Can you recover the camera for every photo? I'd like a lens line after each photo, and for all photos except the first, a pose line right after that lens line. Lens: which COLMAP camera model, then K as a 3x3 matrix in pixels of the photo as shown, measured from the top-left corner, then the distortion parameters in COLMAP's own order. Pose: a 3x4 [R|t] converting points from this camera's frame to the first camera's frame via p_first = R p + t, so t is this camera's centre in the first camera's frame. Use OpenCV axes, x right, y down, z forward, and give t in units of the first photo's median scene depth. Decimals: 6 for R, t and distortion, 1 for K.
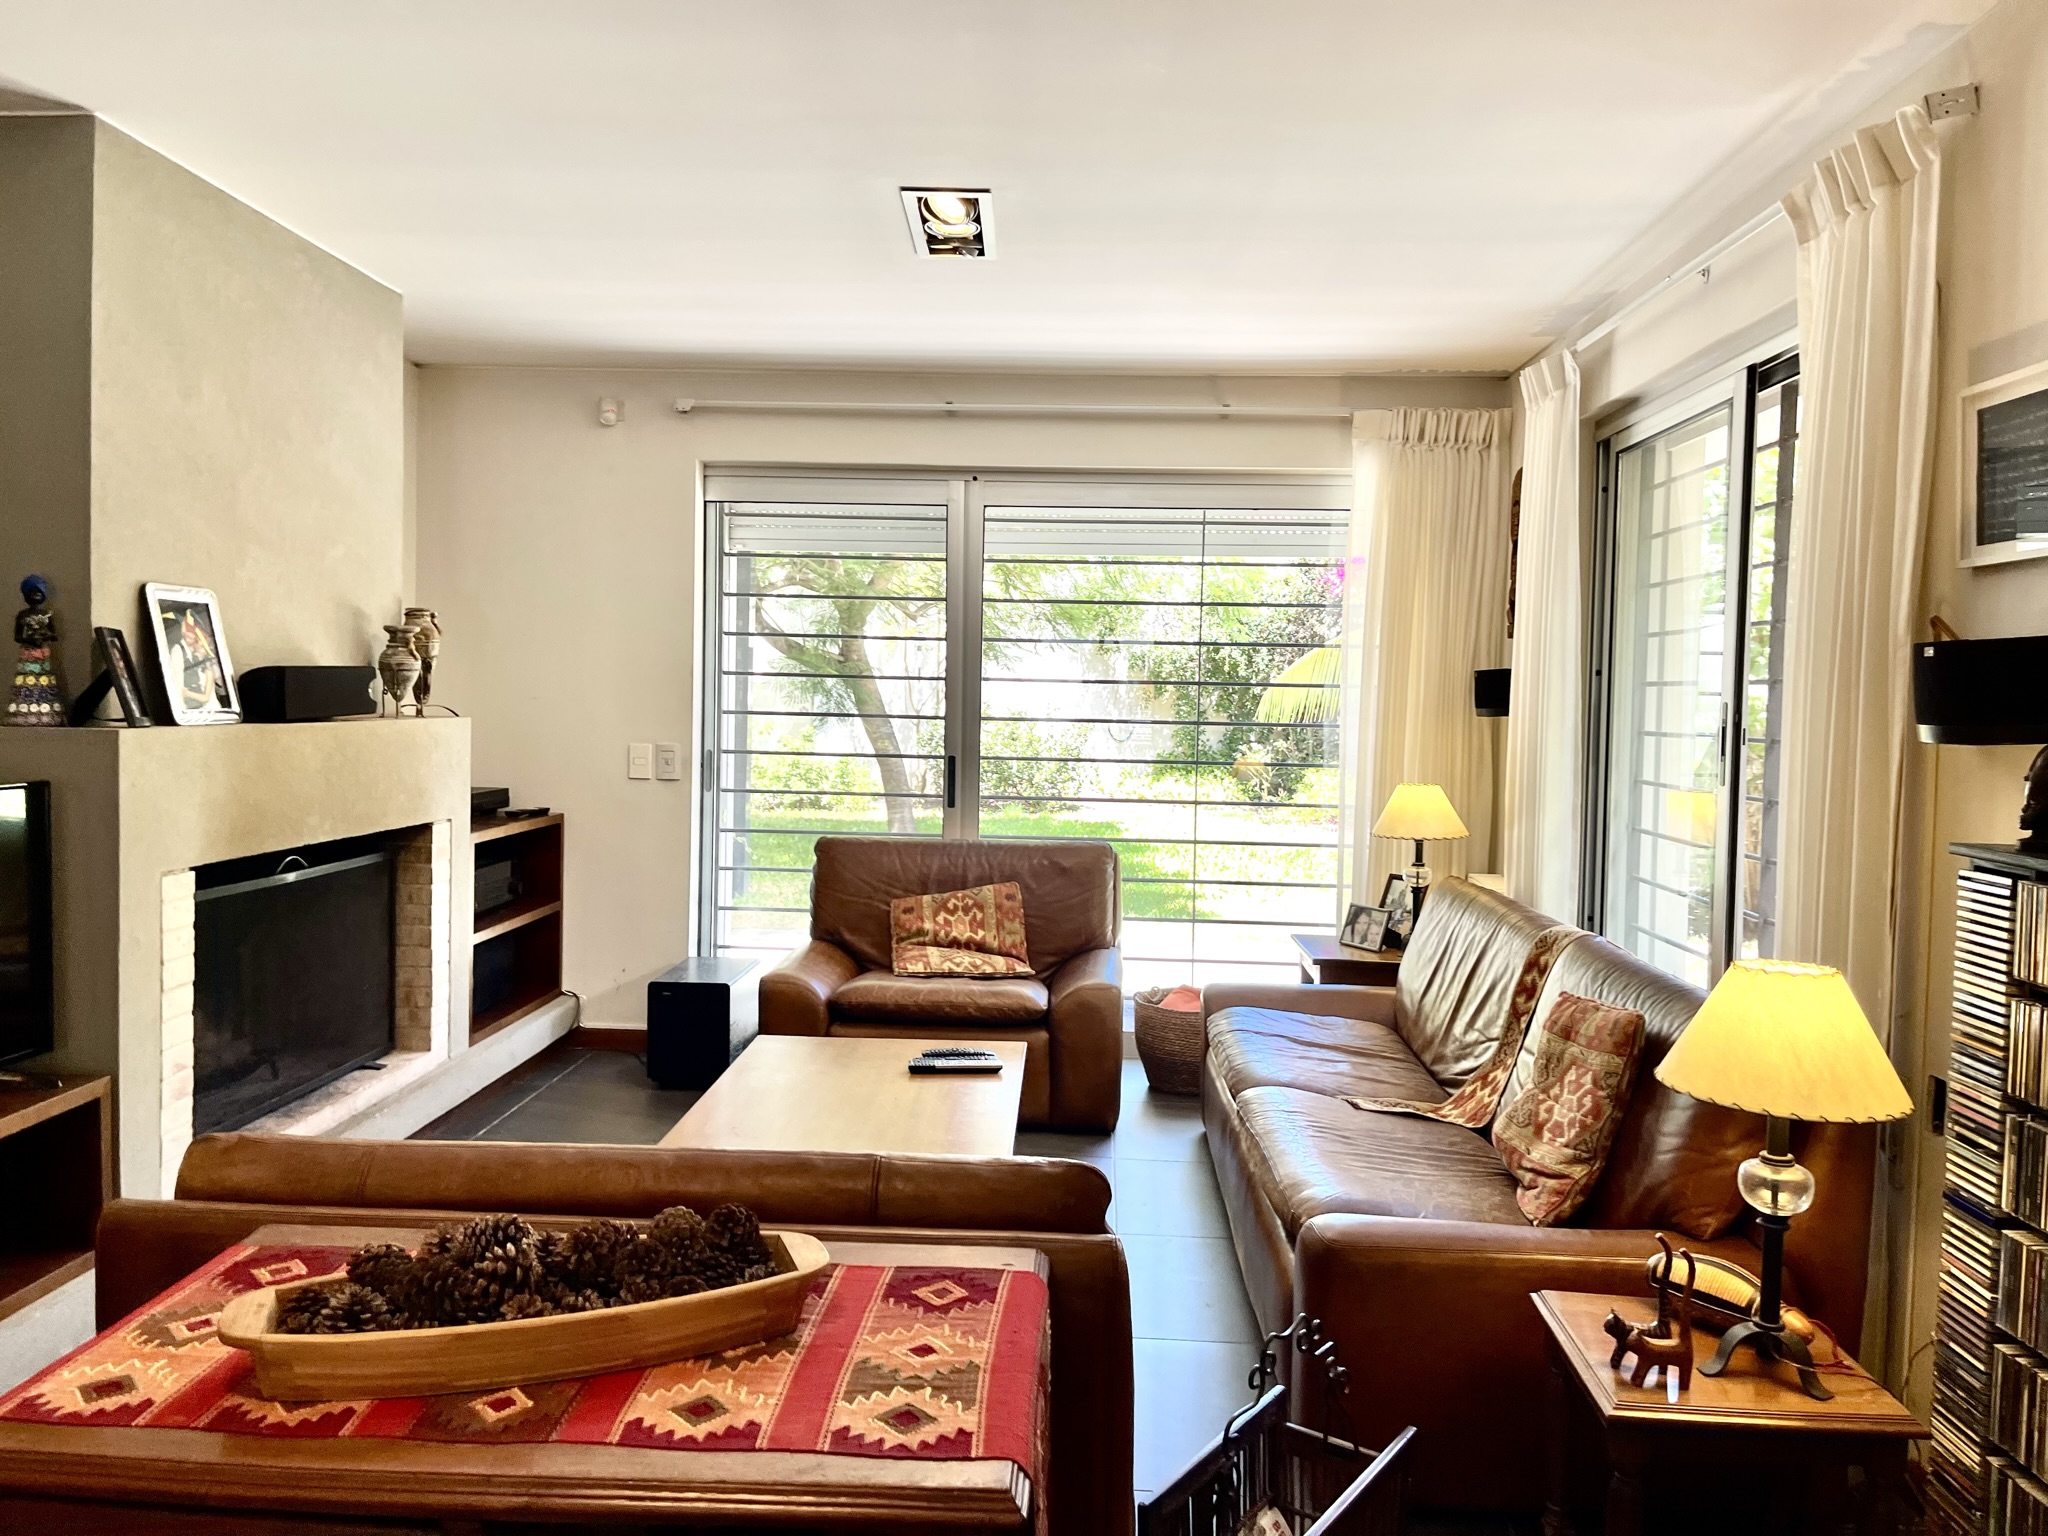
lens RADIAL K [[1538.3, 0, 1021.0], [0, 1538.3, 763.8], [0, 0, 1]] dist [0.008884, -0.001146]
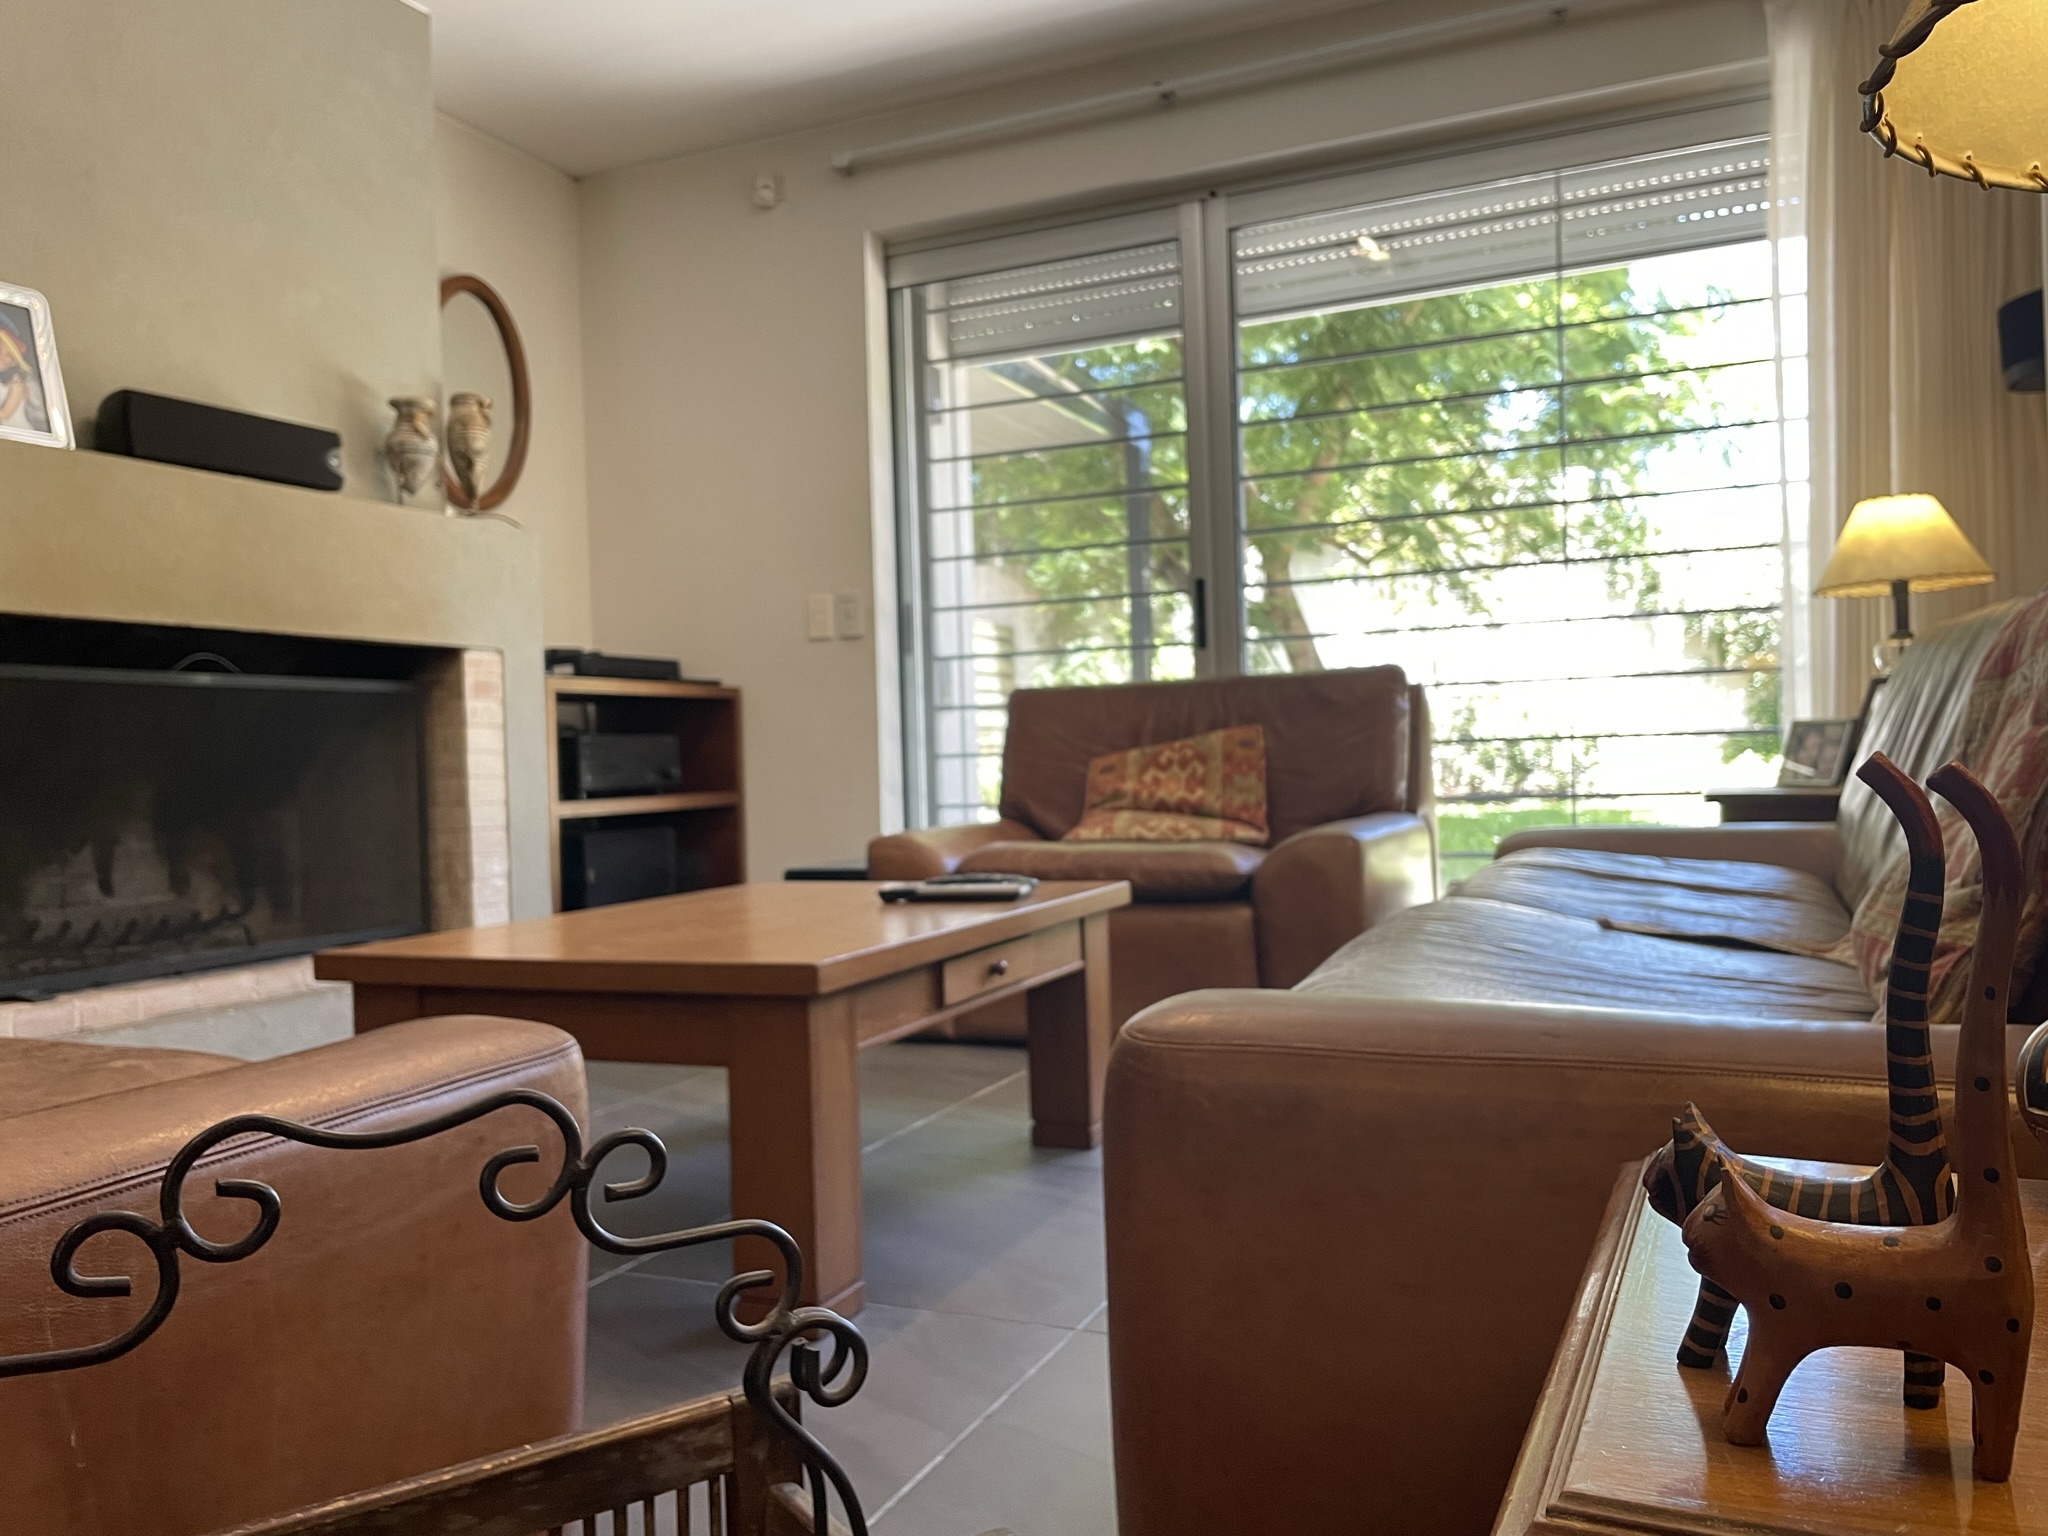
lens RADIAL K [[1550.9, 0, 1023.2], [0, 1550.9, 778.3], [0, 0, 1]] dist [0.029691, -0.018590]
pose [[0.929701, -0.046268, -0.365397, 0.156957], [0.033745, 0.998606, -0.040589, 0.129194], [0.366765, 0.025406, 0.929967, 0.313144]]
